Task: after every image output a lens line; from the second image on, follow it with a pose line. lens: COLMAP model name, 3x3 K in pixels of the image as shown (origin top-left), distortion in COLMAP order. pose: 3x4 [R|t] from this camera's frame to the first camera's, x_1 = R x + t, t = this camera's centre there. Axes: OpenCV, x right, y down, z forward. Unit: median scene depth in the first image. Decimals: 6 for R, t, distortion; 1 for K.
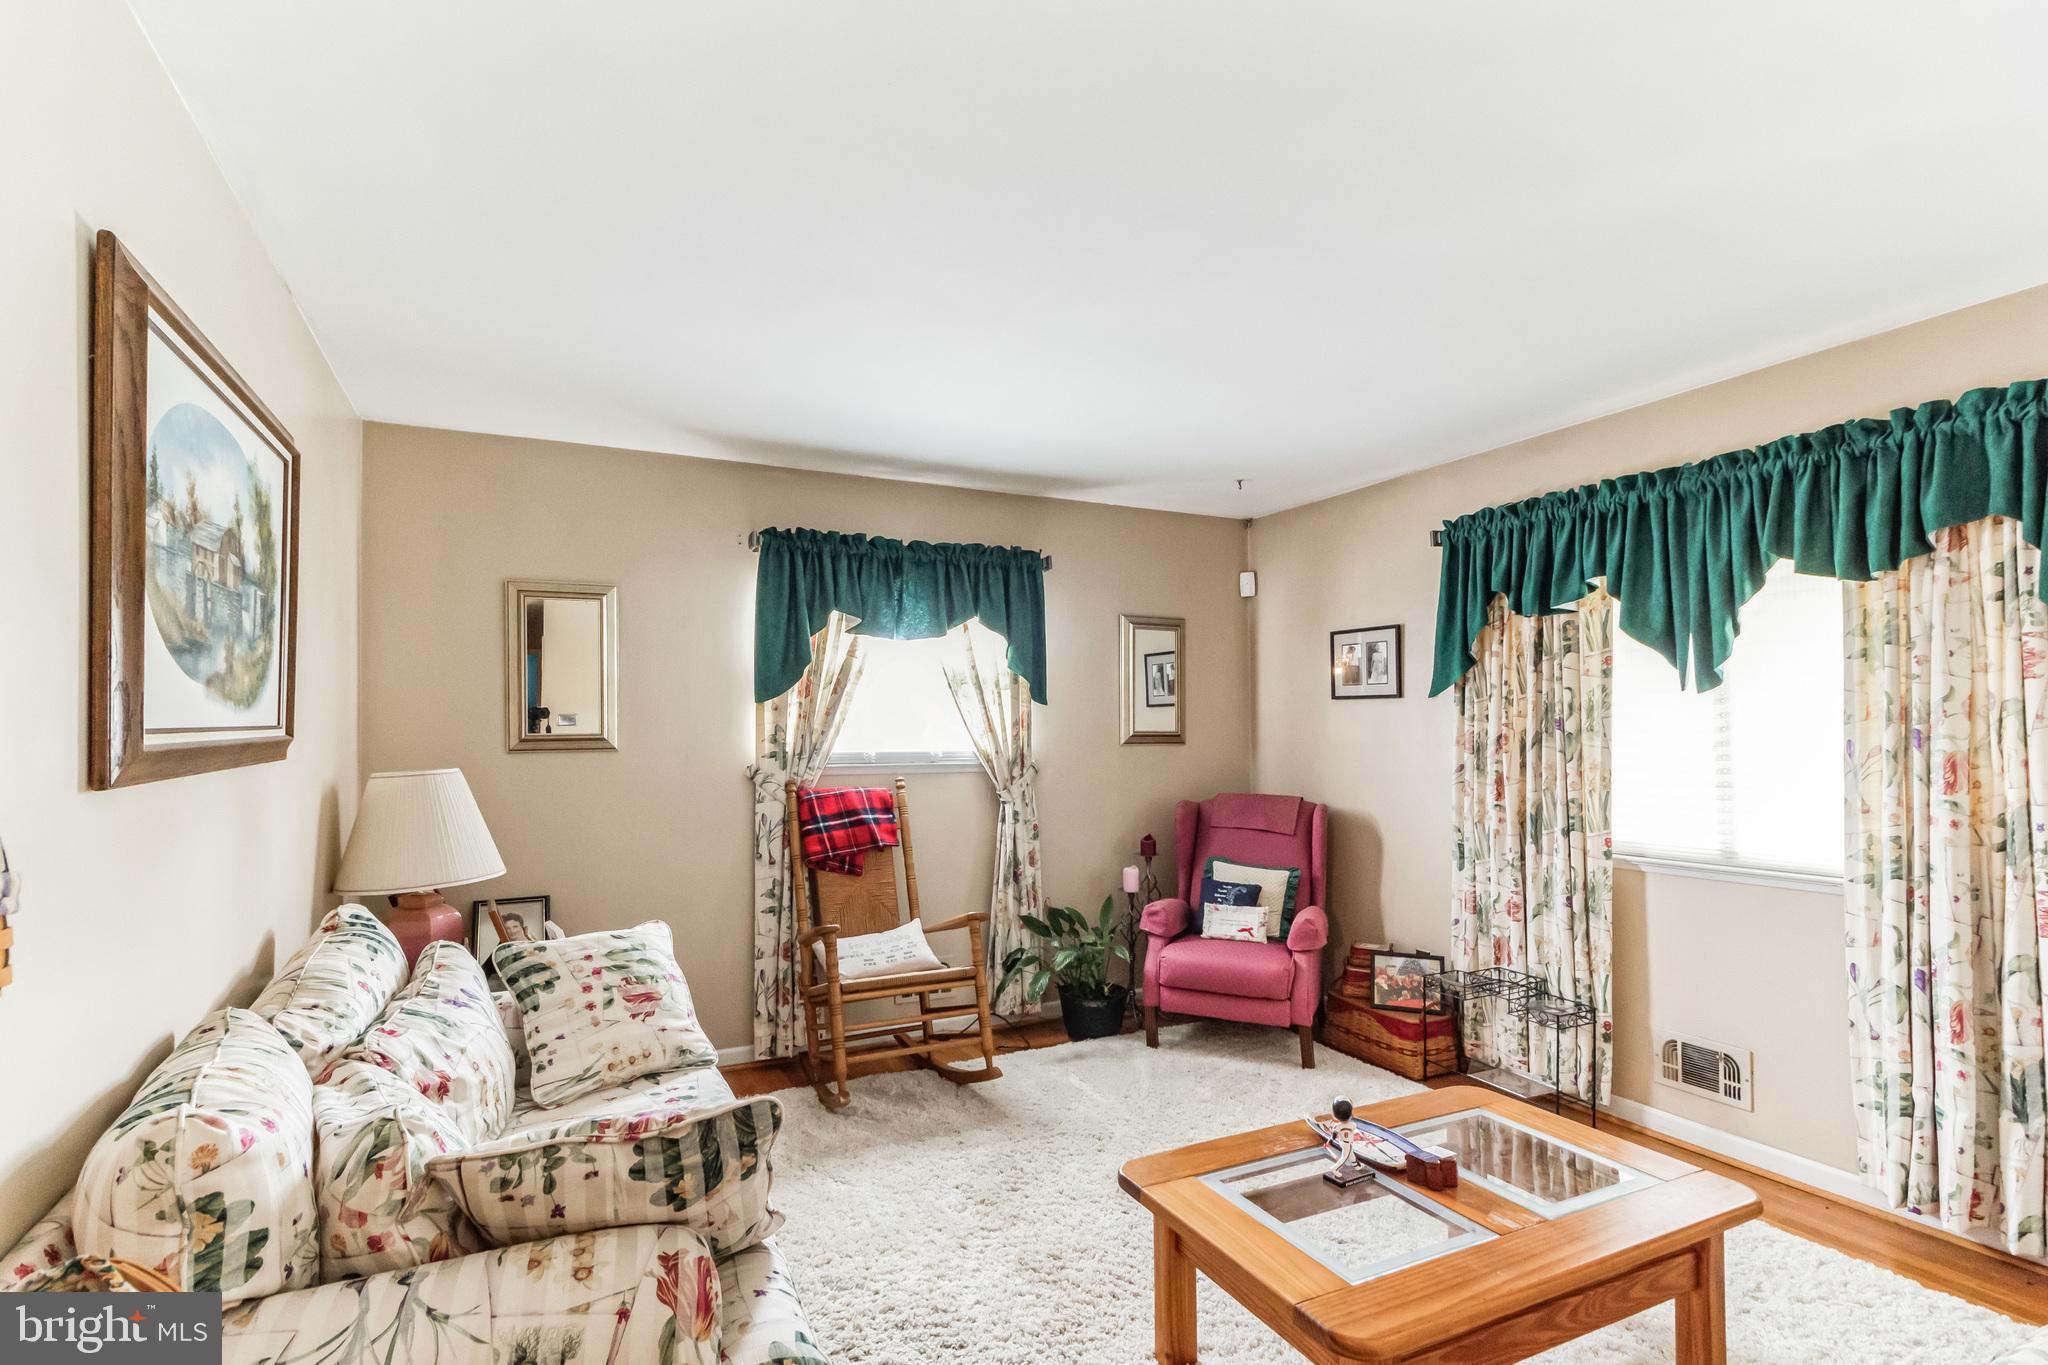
lens RADIAL K [[973.1, 0, 1022.5], [0, 973.1, 705.4], [0, 0, 1]] dist [0.001286, 0.000063]
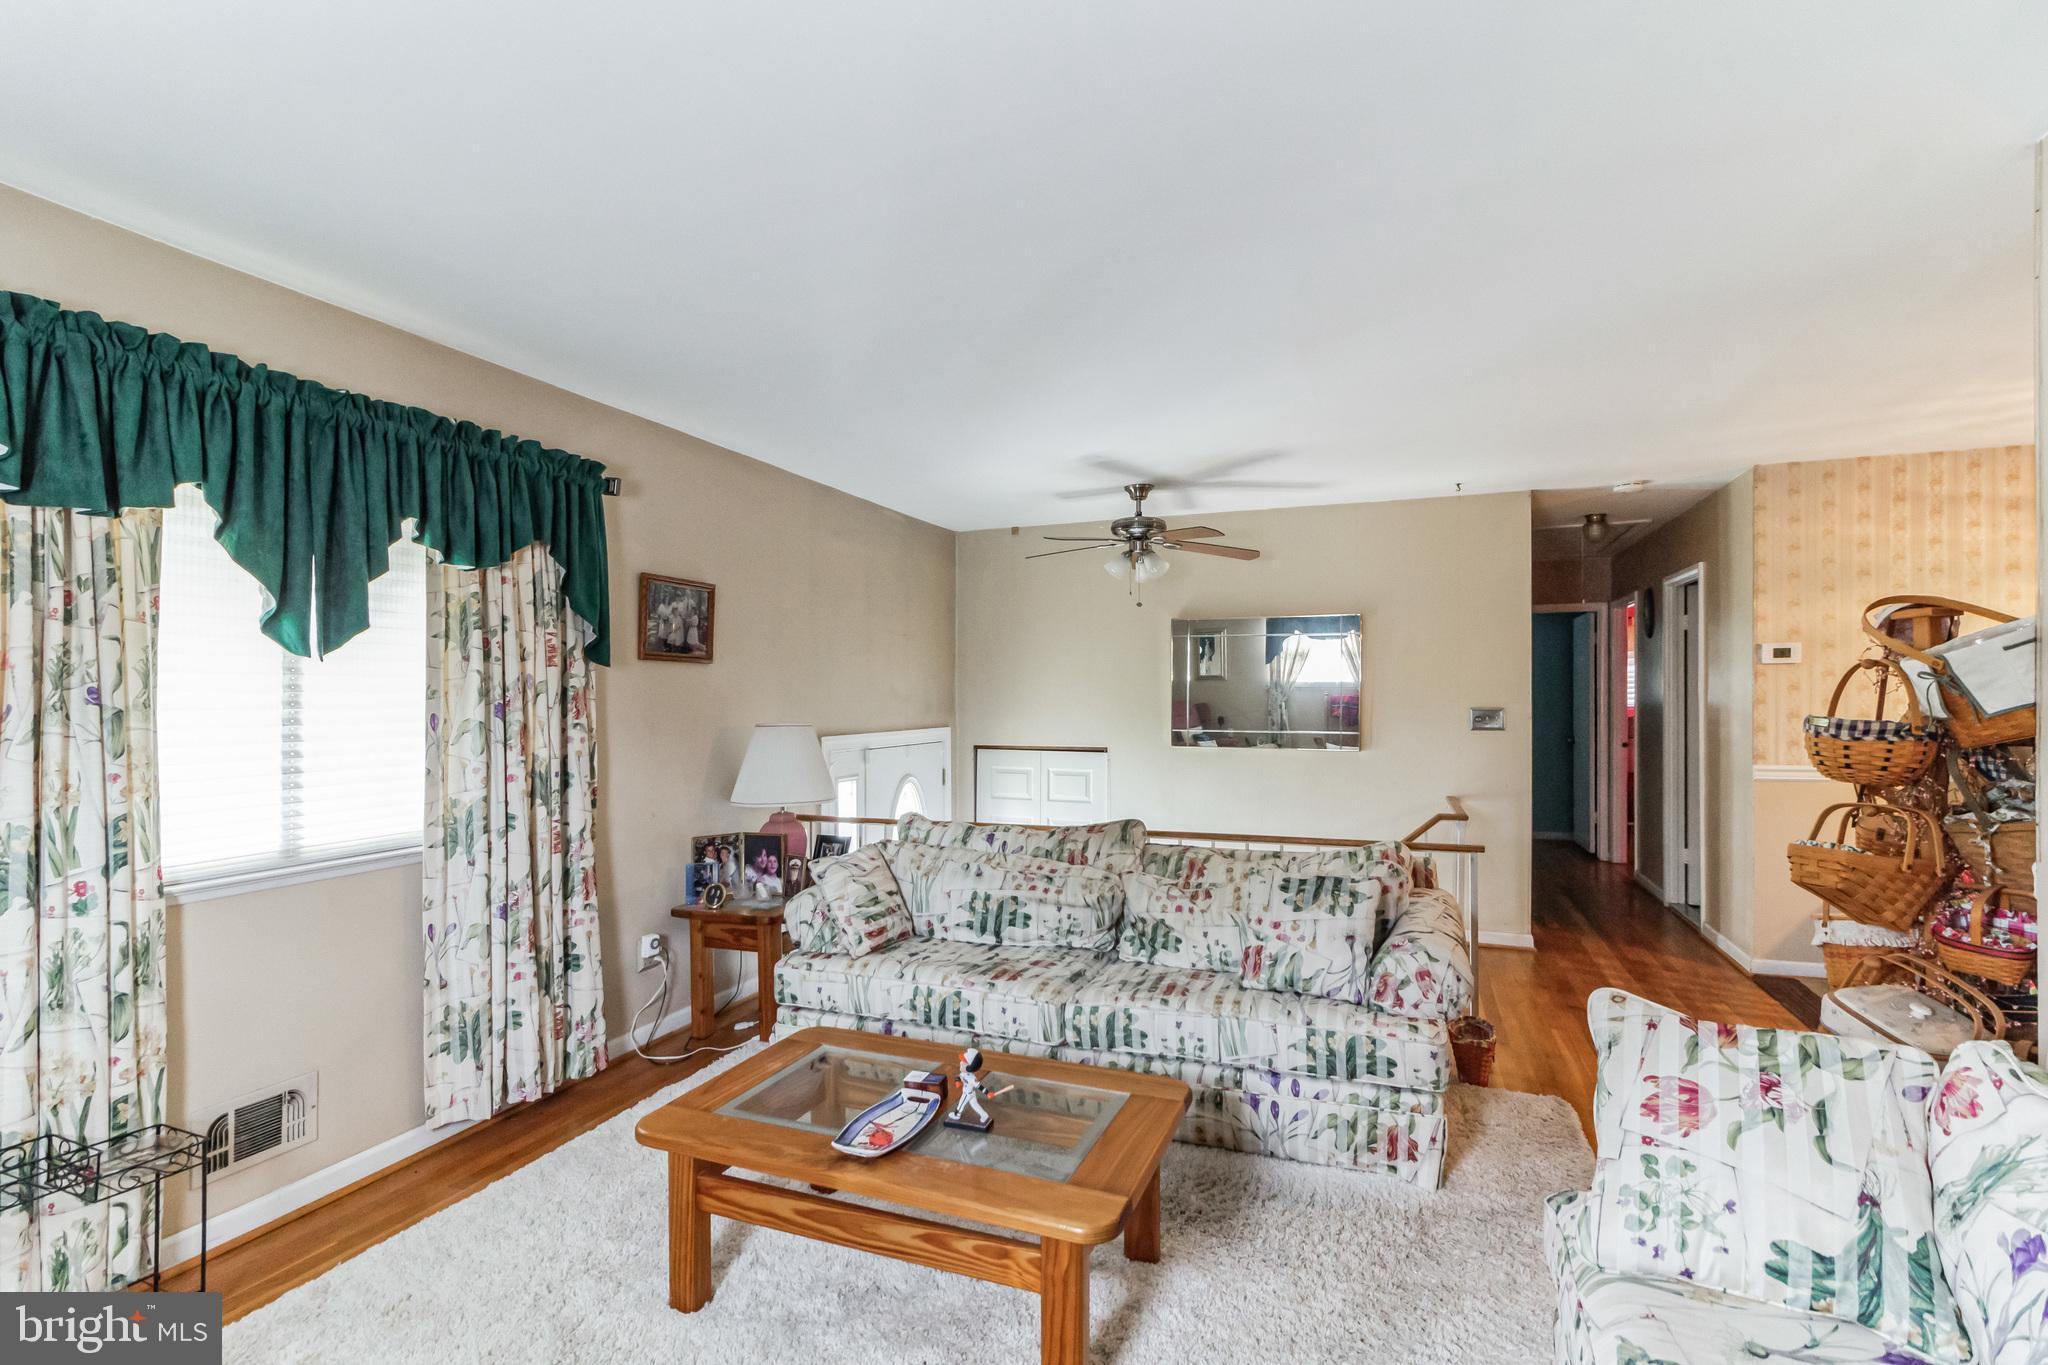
lens RADIAL K [[973.1, 0, 1022.5], [0, 973.1, 705.4], [0, 0, 1]] dist [0.001286, 0.000063]
pose [[-0.668477, 0.003920, 0.743722, -0.330171], [-0.011109, 0.999822, -0.015255, 0.031087], [-0.743650, -0.018459, -0.668314, 1.103482]]
